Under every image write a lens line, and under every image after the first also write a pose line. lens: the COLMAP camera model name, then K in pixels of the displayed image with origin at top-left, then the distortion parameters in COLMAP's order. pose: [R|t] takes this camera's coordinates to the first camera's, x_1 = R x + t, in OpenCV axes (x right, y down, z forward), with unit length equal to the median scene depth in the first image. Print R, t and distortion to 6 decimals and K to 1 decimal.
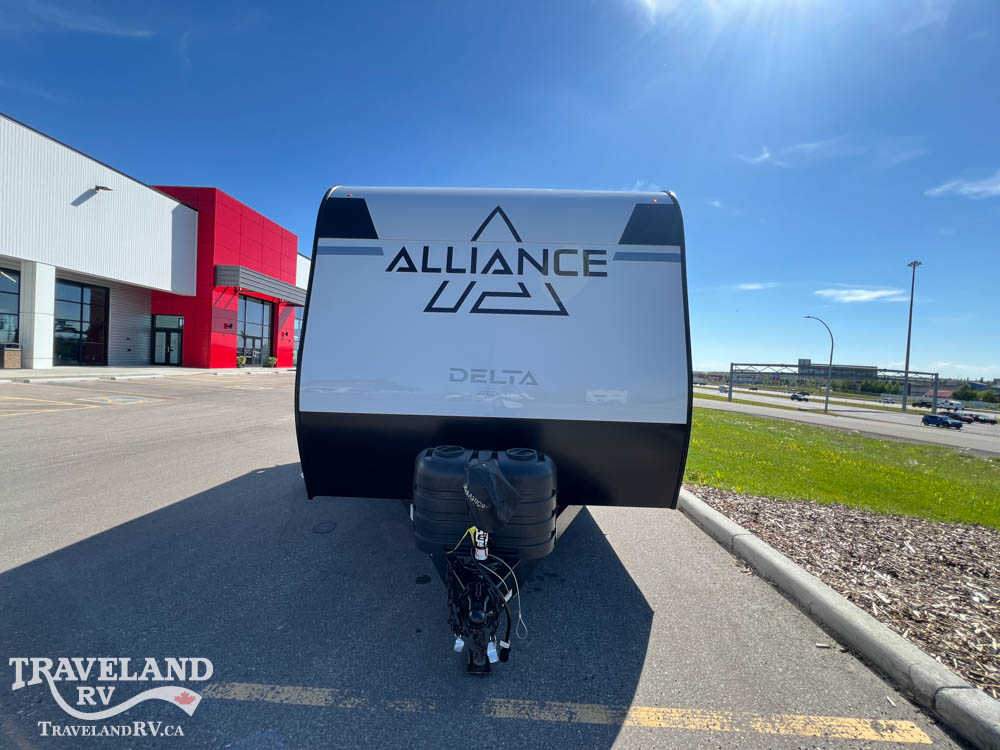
lens RADIAL K [[397.6, 0, 500.0], [0, 397.6, 375.0], [0, 0, 1]] dist [0.001012, -0.000460]
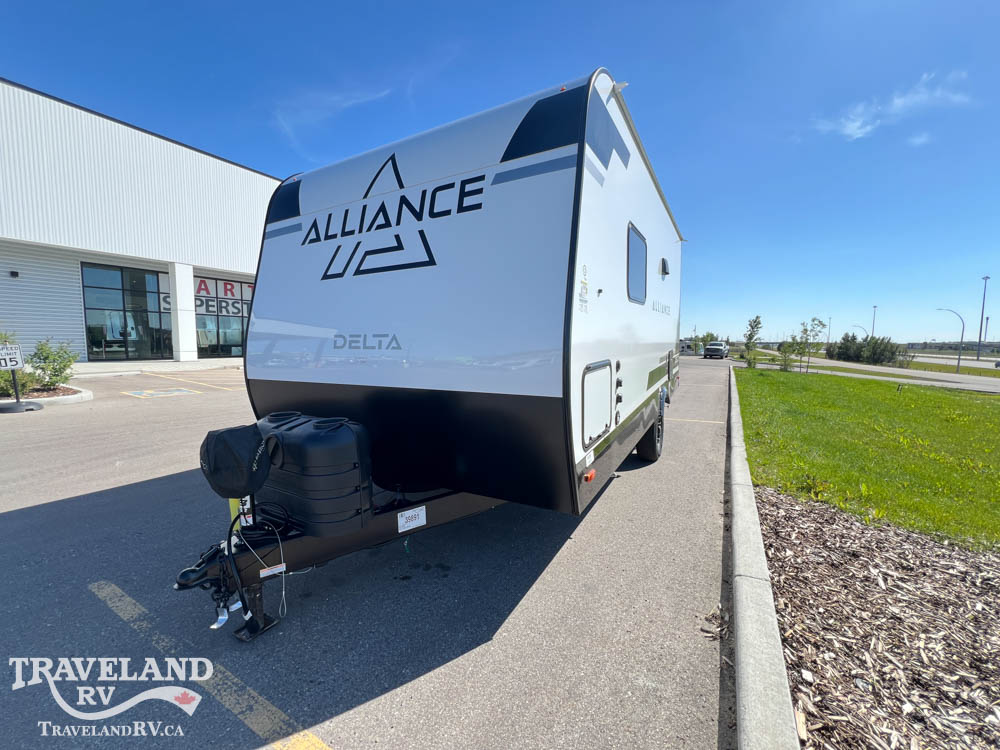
lens RADIAL K [[397.6, 0, 500.0], [0, 397.6, 375.0], [0, 0, 1]] dist [0.001012, -0.000460]
pose [[0.882596, -0.001575, -0.470130, 0.666107], [0.022260, 0.999013, 0.038445, 0.050438], [0.469605, -0.044396, 0.881760, 0.311549]]
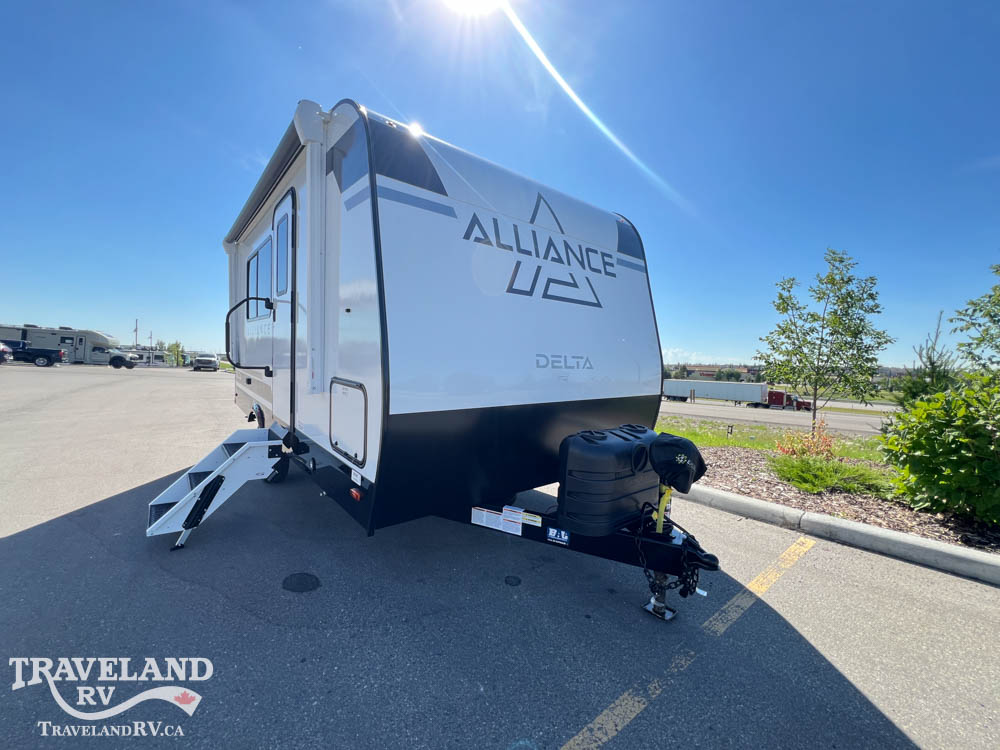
lens RADIAL K [[397.6, 0, 500.0], [0, 397.6, 375.0], [0, 0, 1]] dist [0.001012, -0.000460]
pose [[0.756911, -0.037364, 0.652449, -0.789312], [0.018084, 0.999179, 0.036241, -0.002956], [-0.653268, -0.015633, 0.756965, 0.313437]]
